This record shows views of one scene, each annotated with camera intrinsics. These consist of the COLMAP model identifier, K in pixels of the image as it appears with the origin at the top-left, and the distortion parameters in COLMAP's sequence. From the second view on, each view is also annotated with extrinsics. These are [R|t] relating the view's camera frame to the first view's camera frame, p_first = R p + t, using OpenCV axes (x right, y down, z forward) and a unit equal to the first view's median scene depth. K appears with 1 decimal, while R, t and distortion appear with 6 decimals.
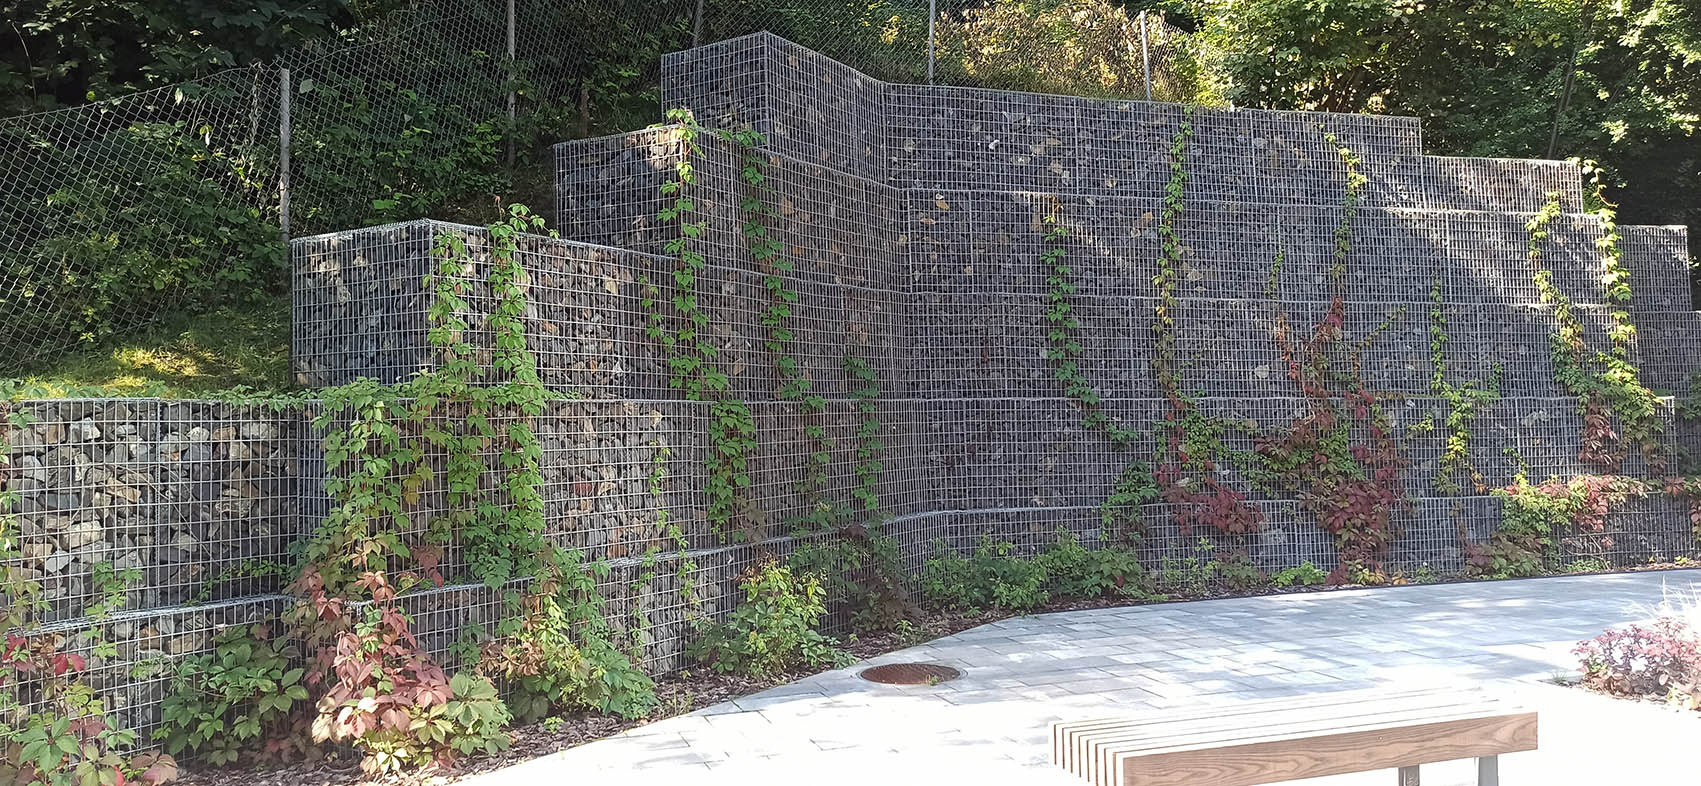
lens RADIAL K [[1253.7, 0, 848.7], [0, 1253.7, 390.8], [0, 0, 1]] dist [0.047658, -0.042681]
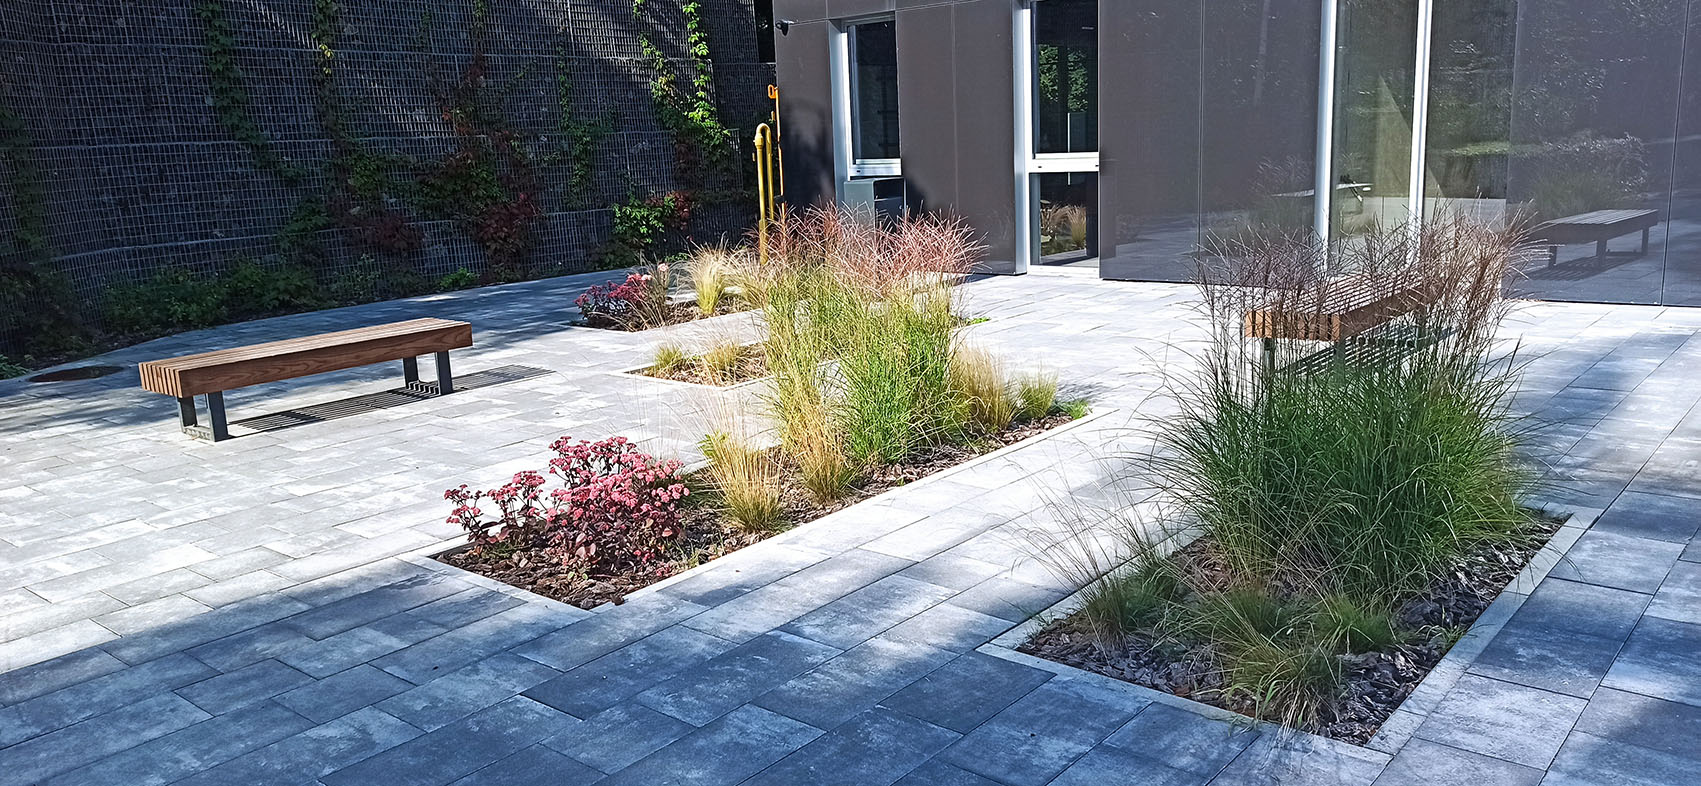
lens RADIAL K [[1253.7, 0, 854.7], [0, 1253.7, 395.8], [0, 0, 1]] dist [0.047658, -0.042681]
pose [[0.859237, -0.129386, 0.494945, 0.059434], [0.024258, 0.976705, 0.213213, -0.000096], [-0.511002, -0.171194, 0.842360, -0.304248]]
